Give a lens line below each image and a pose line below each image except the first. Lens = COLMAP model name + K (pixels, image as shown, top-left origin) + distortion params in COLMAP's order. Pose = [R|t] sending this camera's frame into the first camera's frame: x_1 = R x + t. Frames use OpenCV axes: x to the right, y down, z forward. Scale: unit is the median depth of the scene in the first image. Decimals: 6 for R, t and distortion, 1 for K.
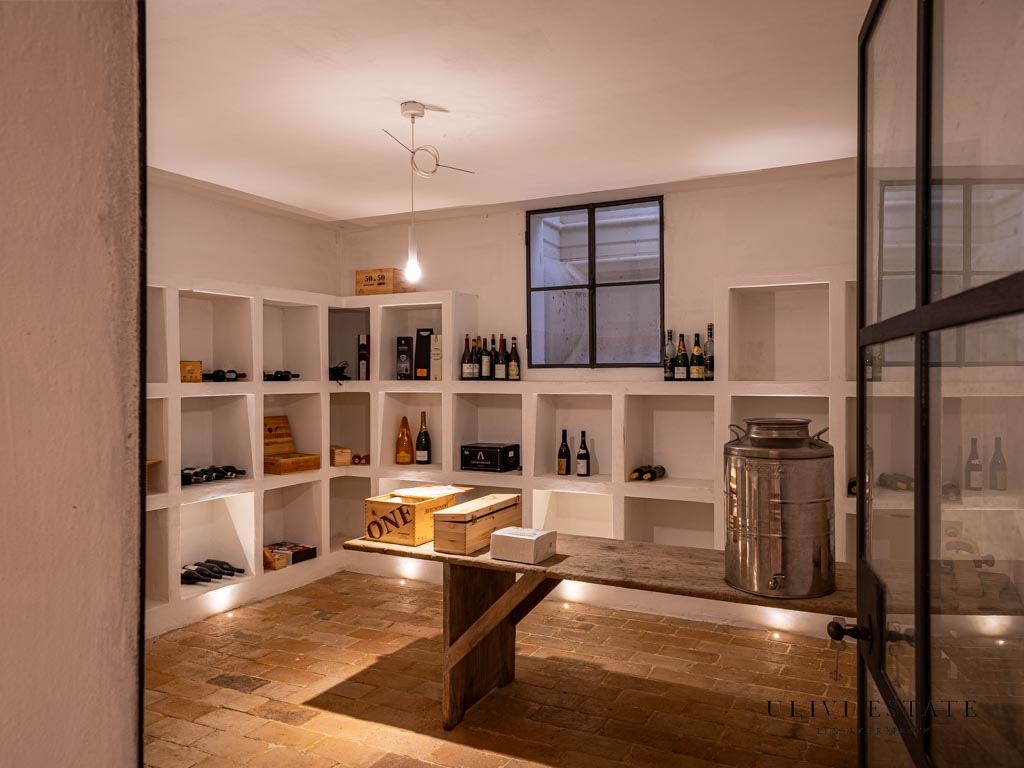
lens RADIAL K [[727.1, 0, 512.0], [0, 727.1, 384.0], [0, 0, 1]] dist [0.010208, 0.005589]
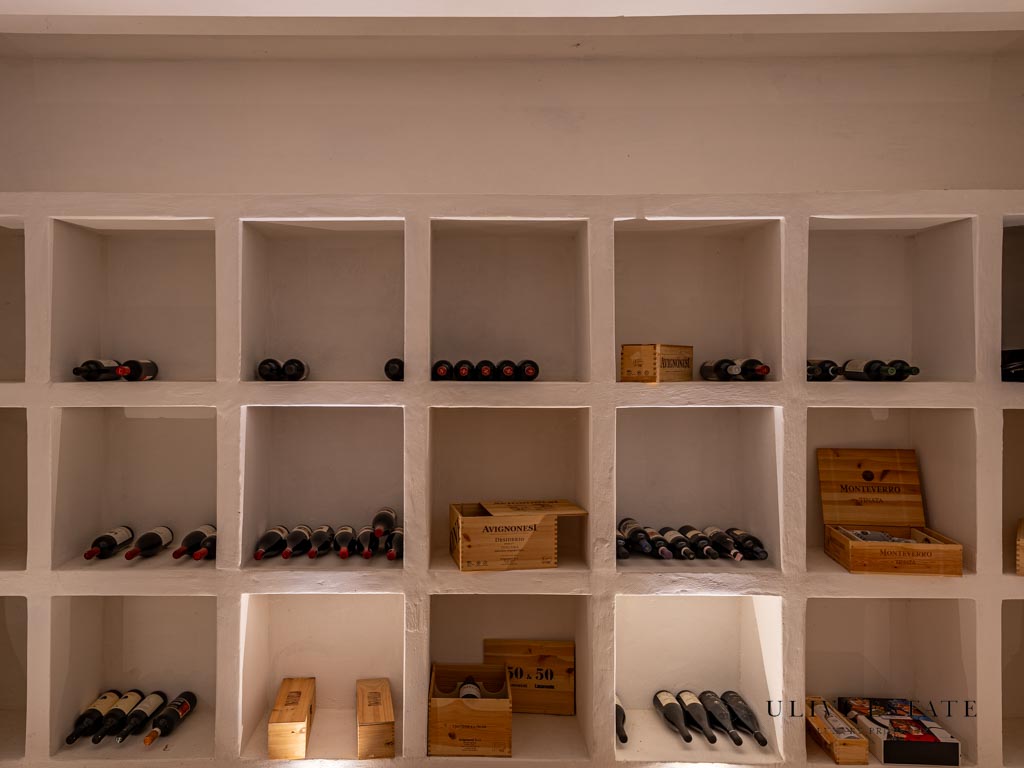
lens RADIAL K [[727.1, 0, 512.0], [0, 727.1, 384.0], [0, 0, 1]] dist [0.010208, 0.005589]
pose [[0.452481, 0.016974, -0.891612, 0.015936], [-0.012846, 0.999839, 0.012515, -0.005840], [0.891682, 0.005791, 0.452626, 0.591328]]
